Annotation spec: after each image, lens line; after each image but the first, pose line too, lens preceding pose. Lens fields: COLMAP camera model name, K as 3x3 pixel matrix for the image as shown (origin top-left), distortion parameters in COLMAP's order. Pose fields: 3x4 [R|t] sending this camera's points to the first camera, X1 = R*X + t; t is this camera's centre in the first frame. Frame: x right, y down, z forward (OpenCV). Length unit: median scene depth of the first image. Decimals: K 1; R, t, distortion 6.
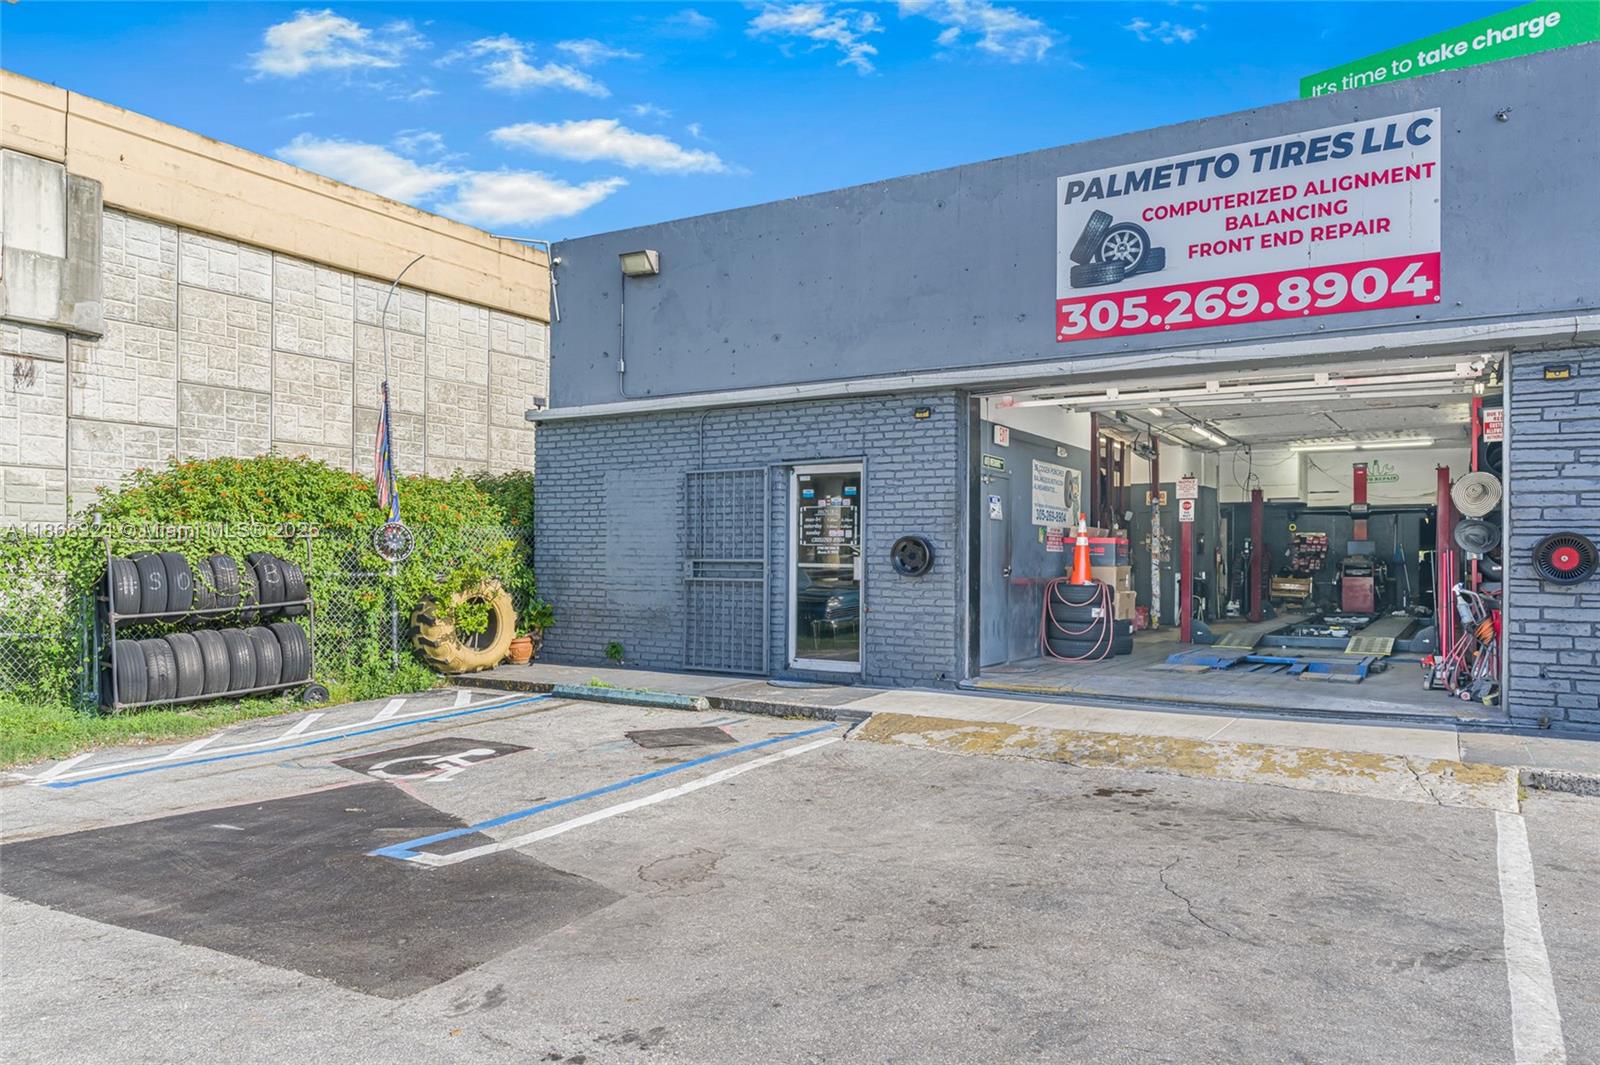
lens RADIAL K [[1086.1, 0, 804.4], [0, 1086.1, 554.8], [0, 0, 1]] dist [0.000714, 0.001640]
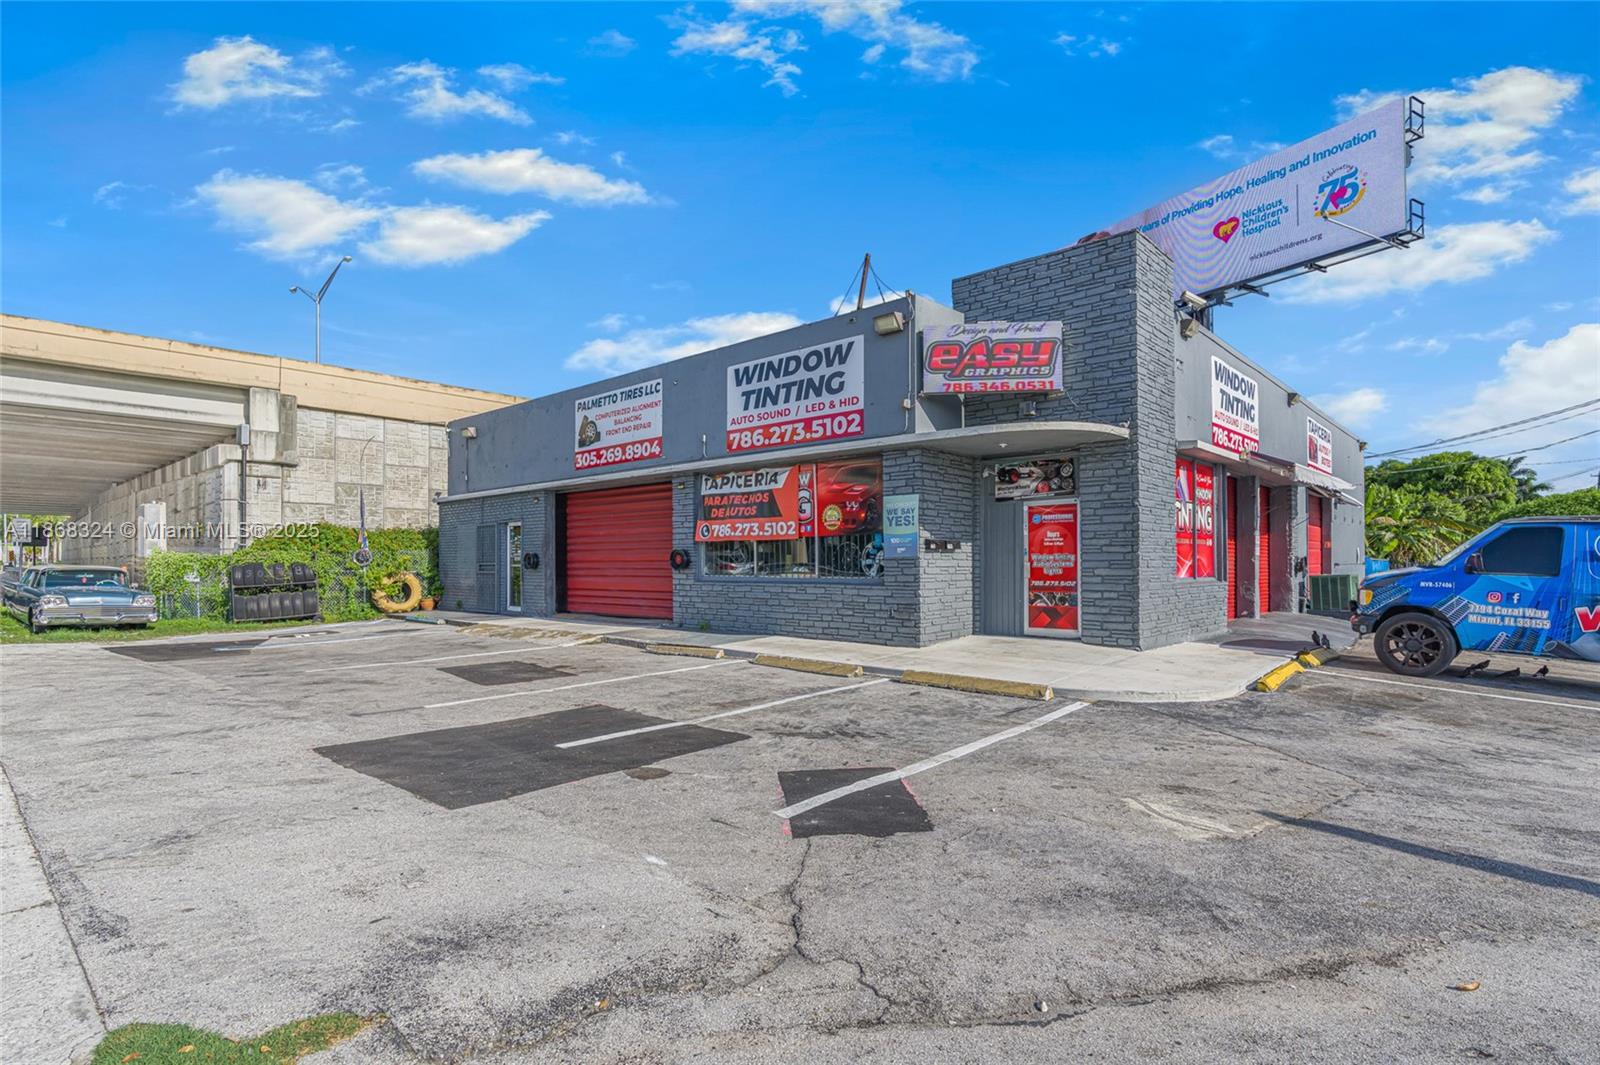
lens RADIAL K [[789.3, 0, 823.9], [0, 789.3, 557.0], [0, 0, 1]] dist [-0.040329, 0.012478]
pose [[0.986655, -0.011126, -0.162442, 1.061871], [0.010208, 0.999927, -0.006480, 0.010567], [0.162502, 0.004736, 0.986697, -0.612079]]
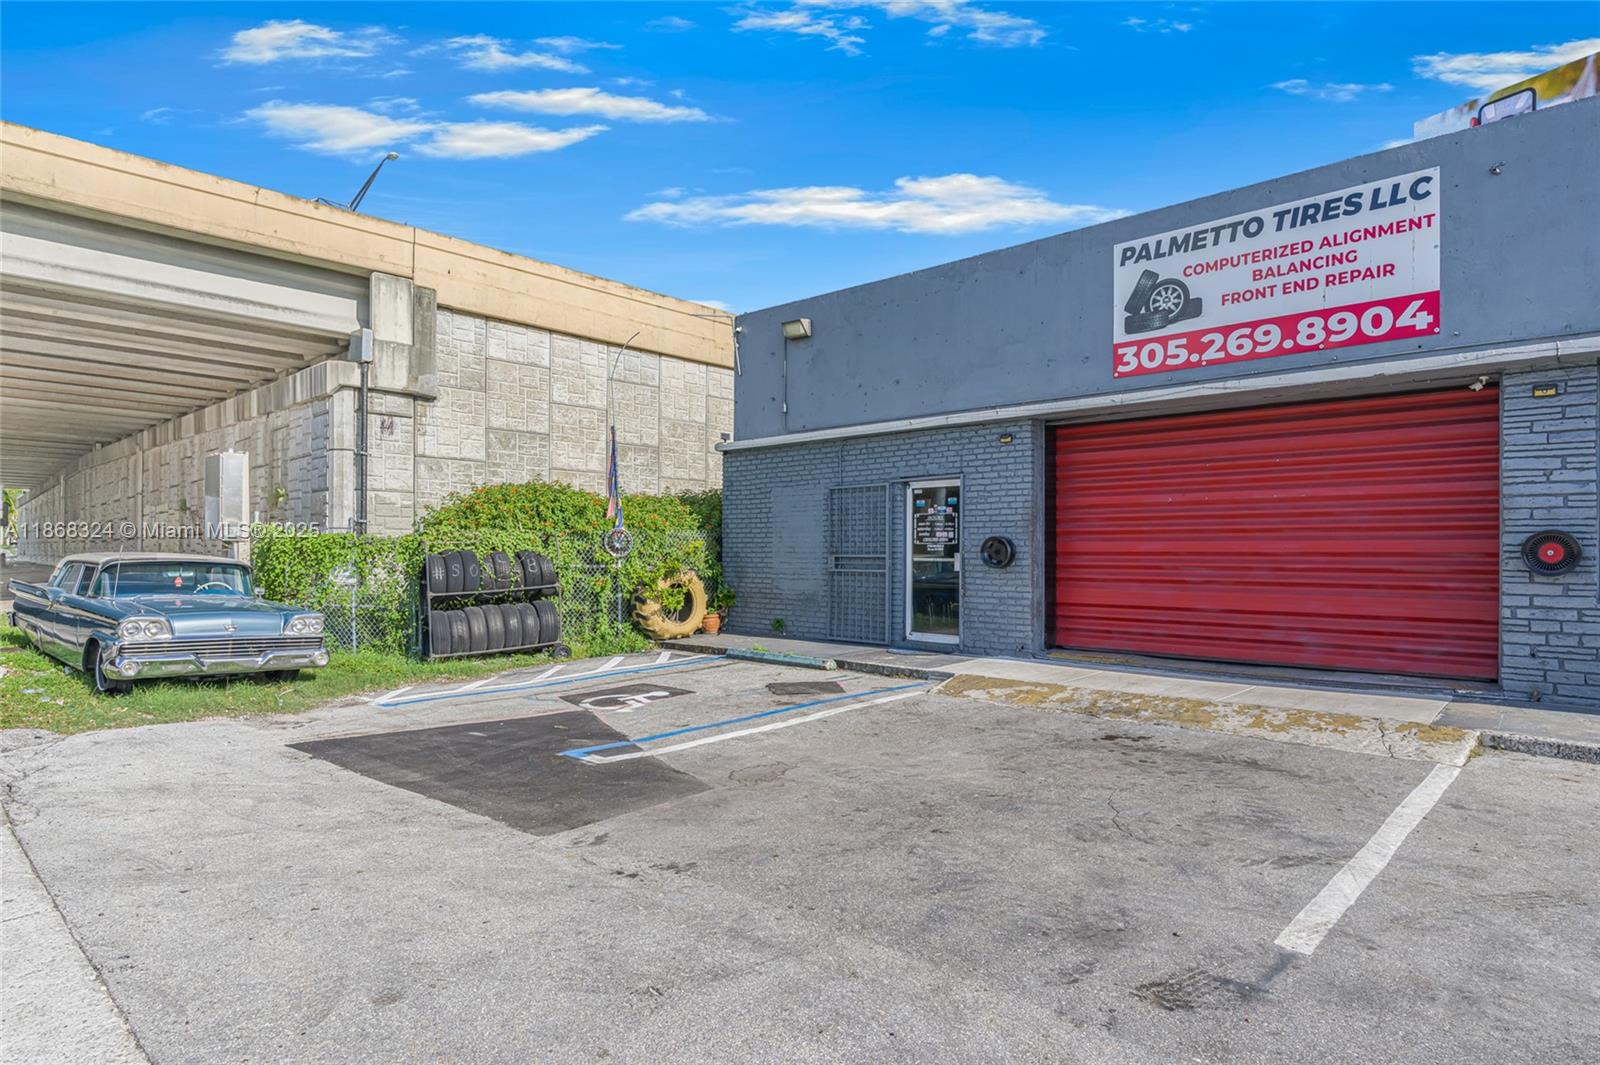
lens RADIAL K [[893.4, 0, 802.6], [0, 893.4, 550.3], [0, 0, 1]] dist [-0.004323, 0.003131]
pose [[0.978690, -0.002204, -0.205330, 0.095904], [0.001716, 0.999995, -0.002556, 0.001385], [0.205334, 0.002149, 0.978690, -0.065659]]
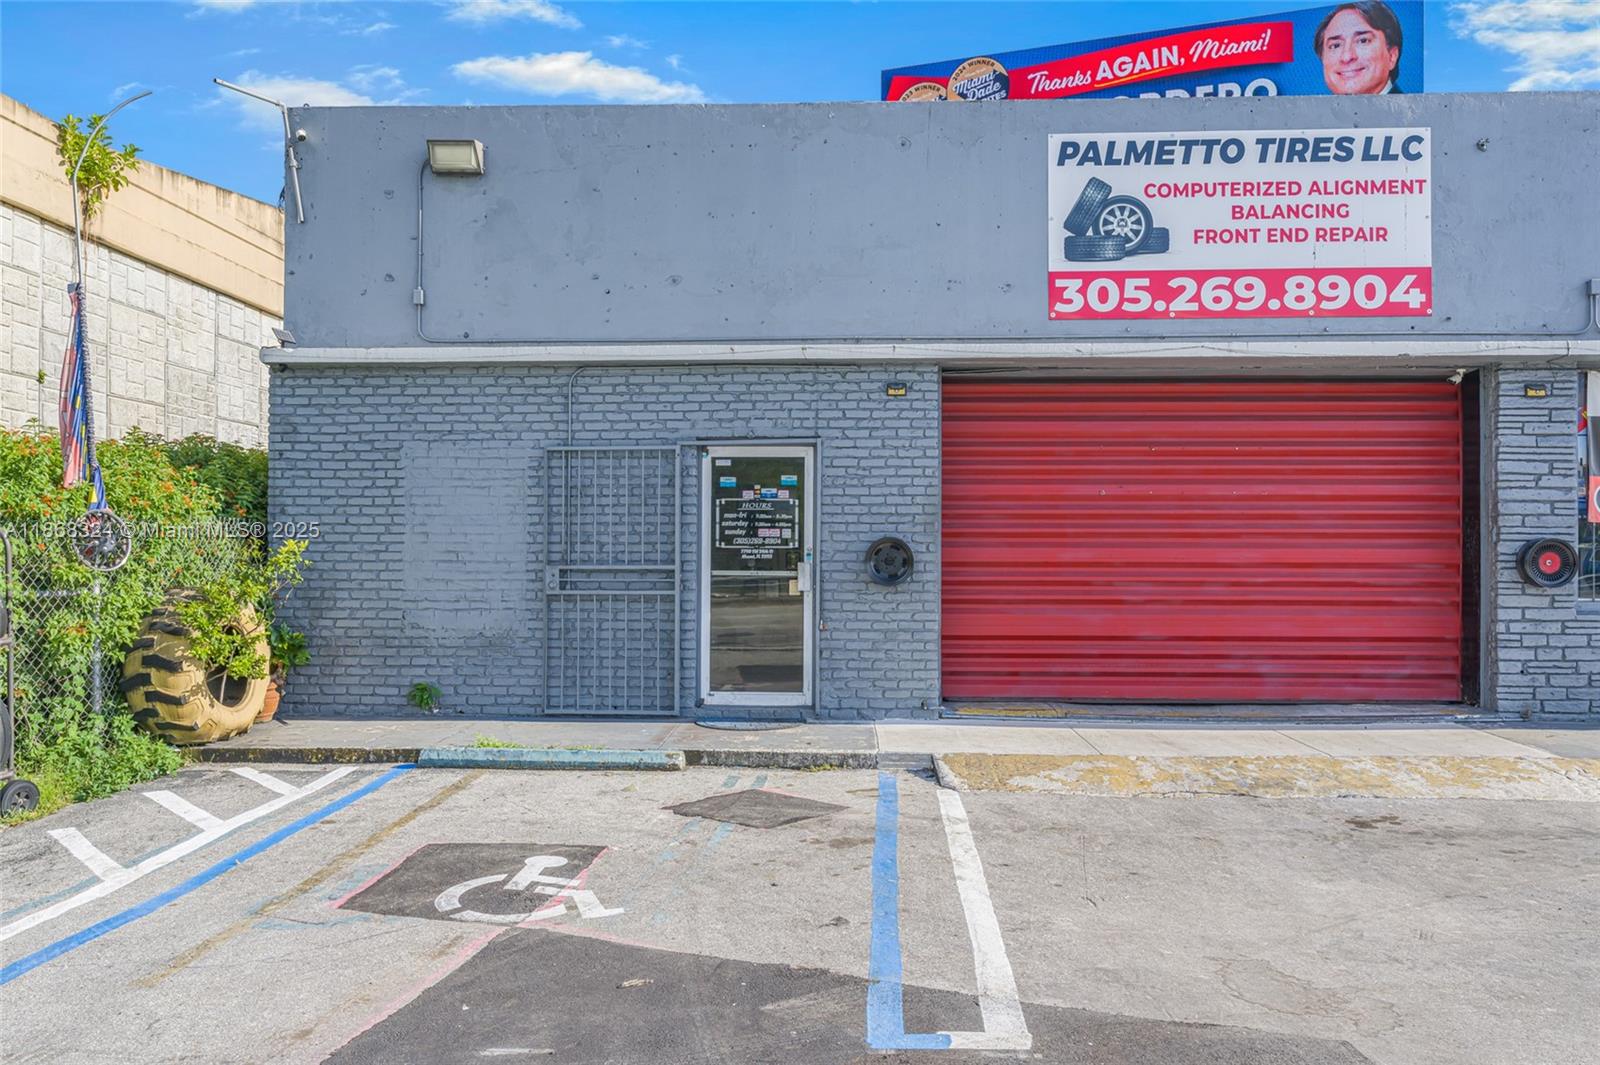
lens RADIAL K [[1215.6, 0, 799.5], [0, 1215.6, 553.7], [0, 0, 1]] dist [0.001589, 0.003622]
pose [[0.879399, -0.000233, 0.476086, -0.426077], [0.000931, 0.999999, -0.001230, -0.003782], [-0.476085, 0.001525, 0.879398, 0.228486]]
